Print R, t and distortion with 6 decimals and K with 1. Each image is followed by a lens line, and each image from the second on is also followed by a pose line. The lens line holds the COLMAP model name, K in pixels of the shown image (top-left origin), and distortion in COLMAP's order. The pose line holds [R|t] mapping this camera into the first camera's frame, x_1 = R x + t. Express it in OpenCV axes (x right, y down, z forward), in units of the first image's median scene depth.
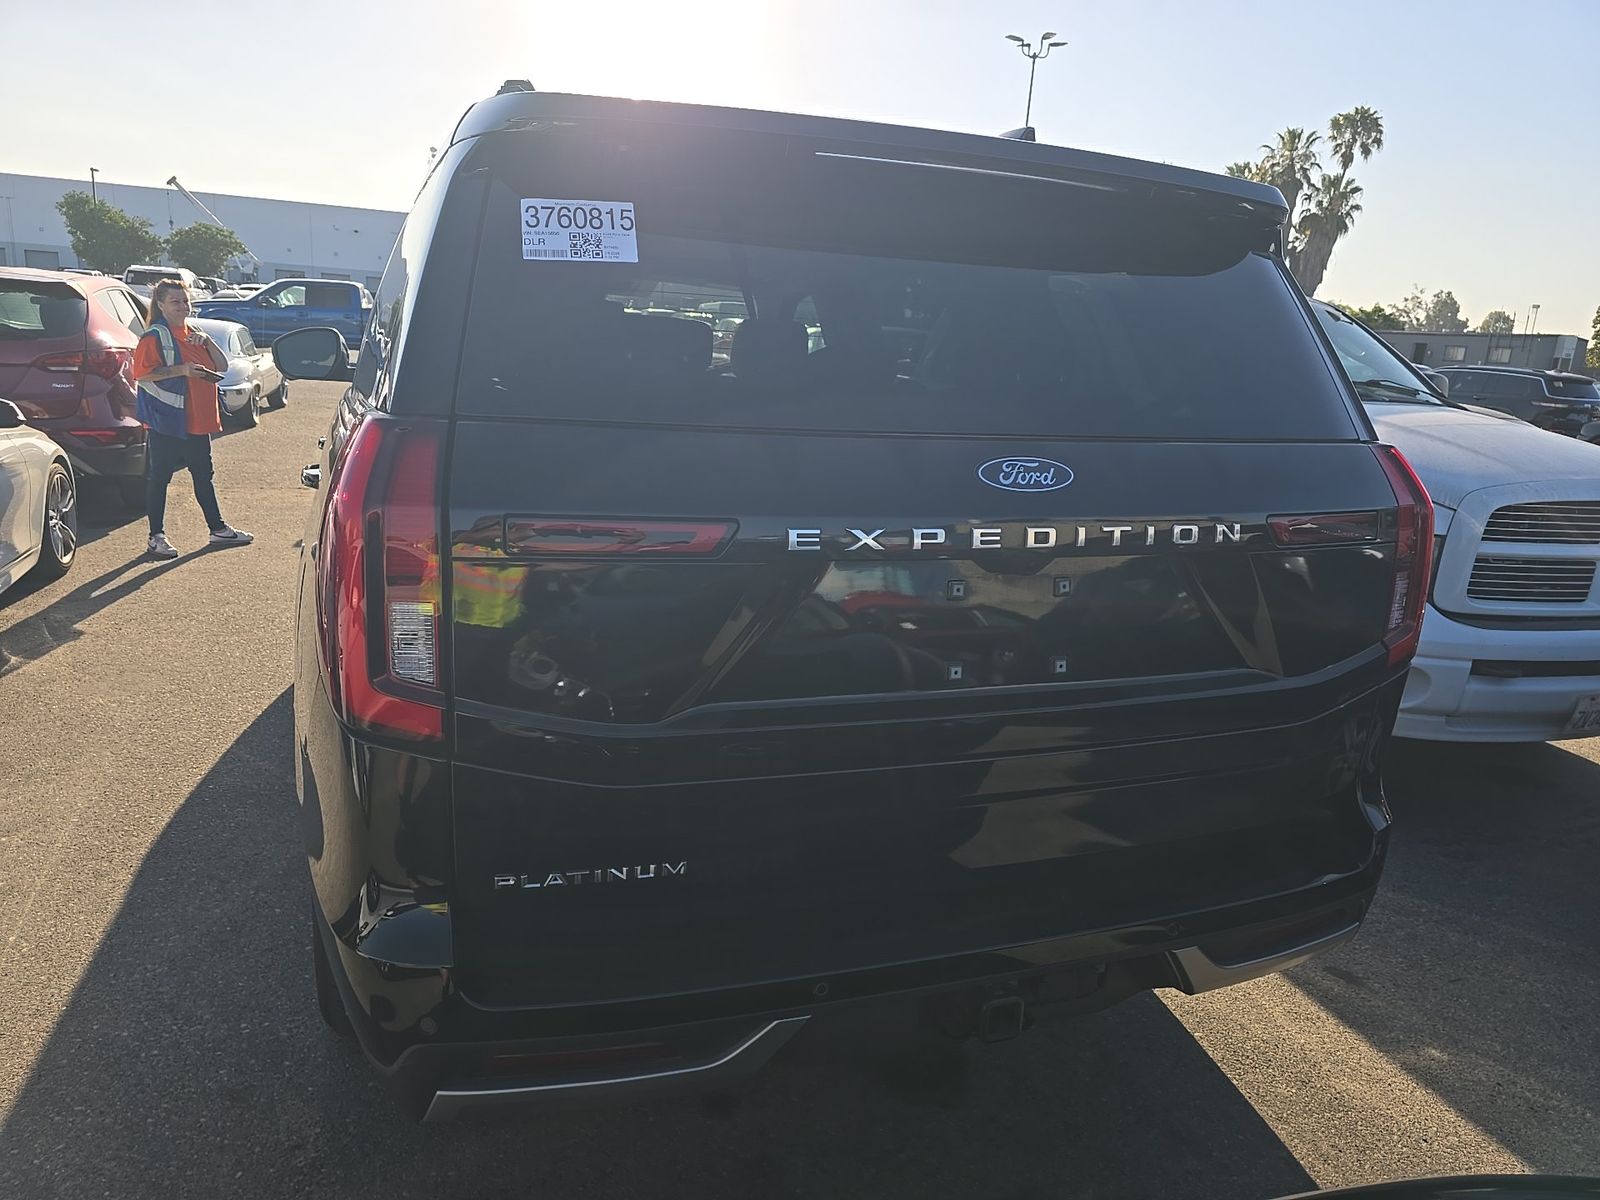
lens RADIAL K [[1116.0, 0, 800.0], [0, 1116.0, 600.0], [0, 0, 1]] dist [0.059889, -0.057210]
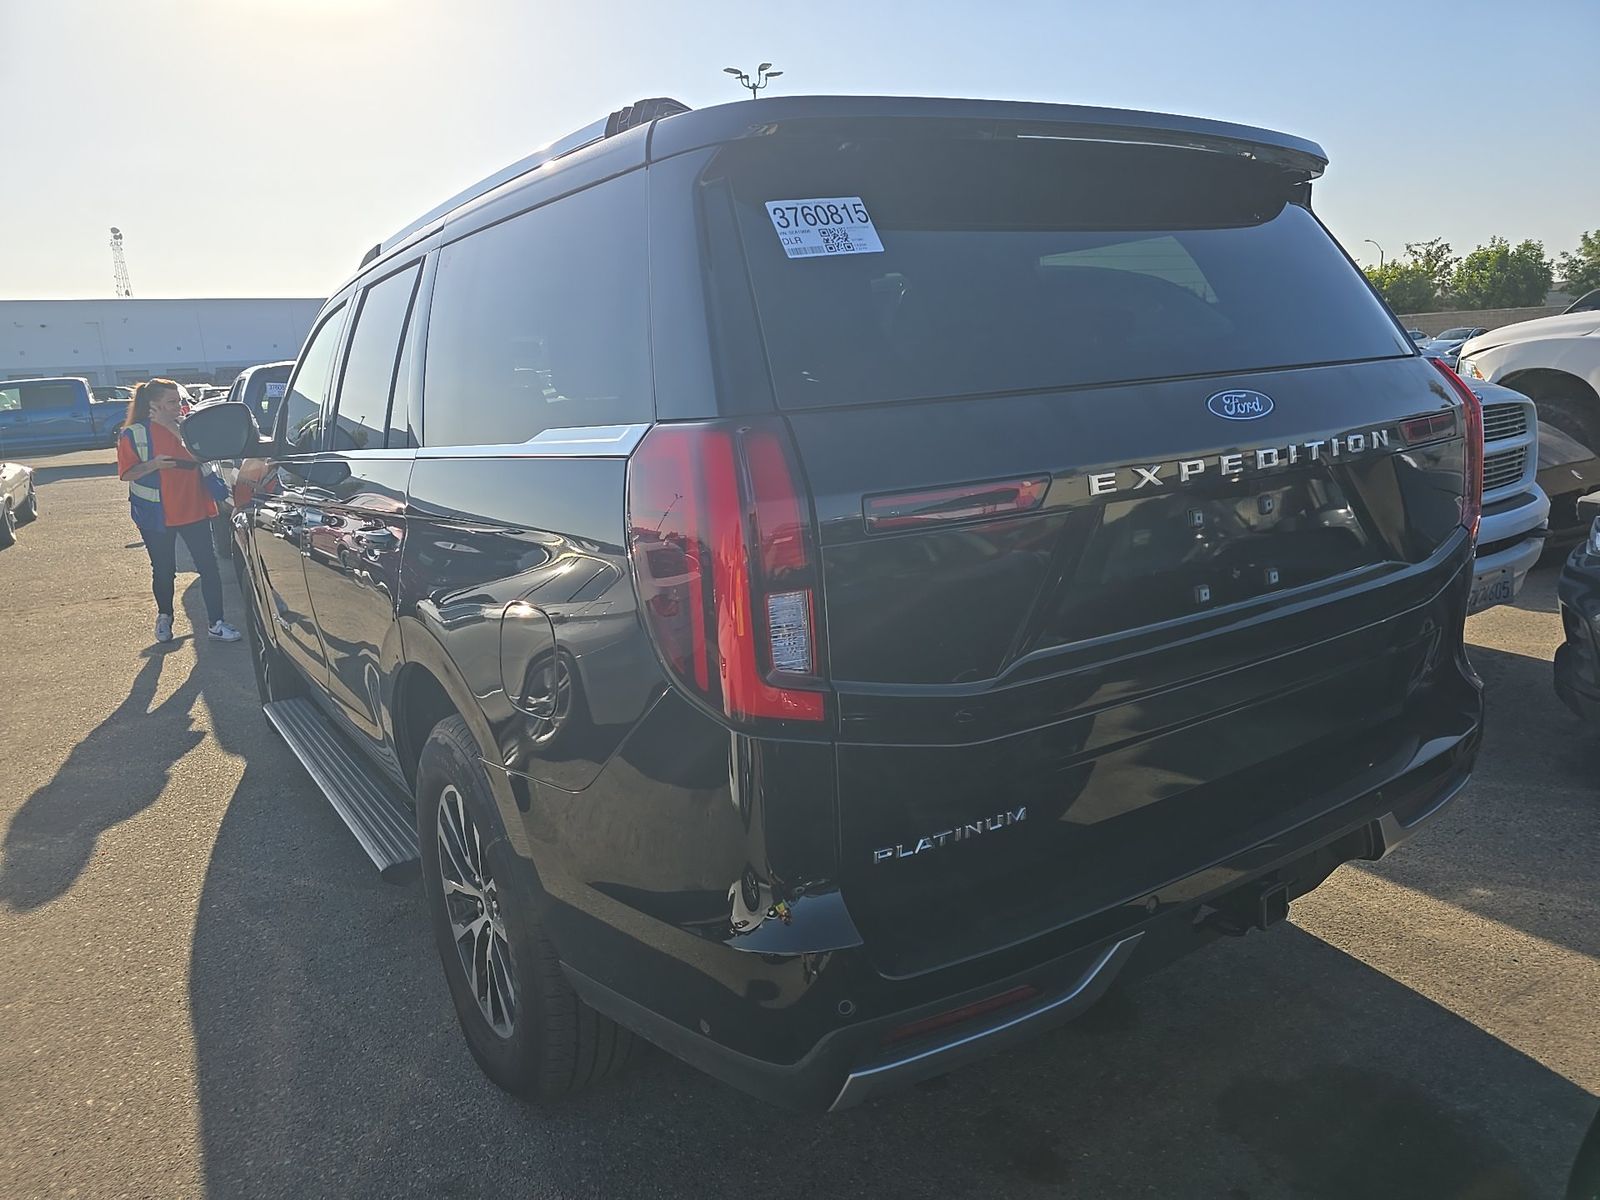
lens RADIAL K [[1116.0, 0, 800.0], [0, 1116.0, 600.0], [0, 0, 1]] dist [0.059889, -0.057210]
pose [[0.967817, -0.158761, 0.195257, -0.471831], [0.164012, 0.986398, -0.010920, 0.018845], [-0.190867, 0.042593, 0.980691, 0.001895]]
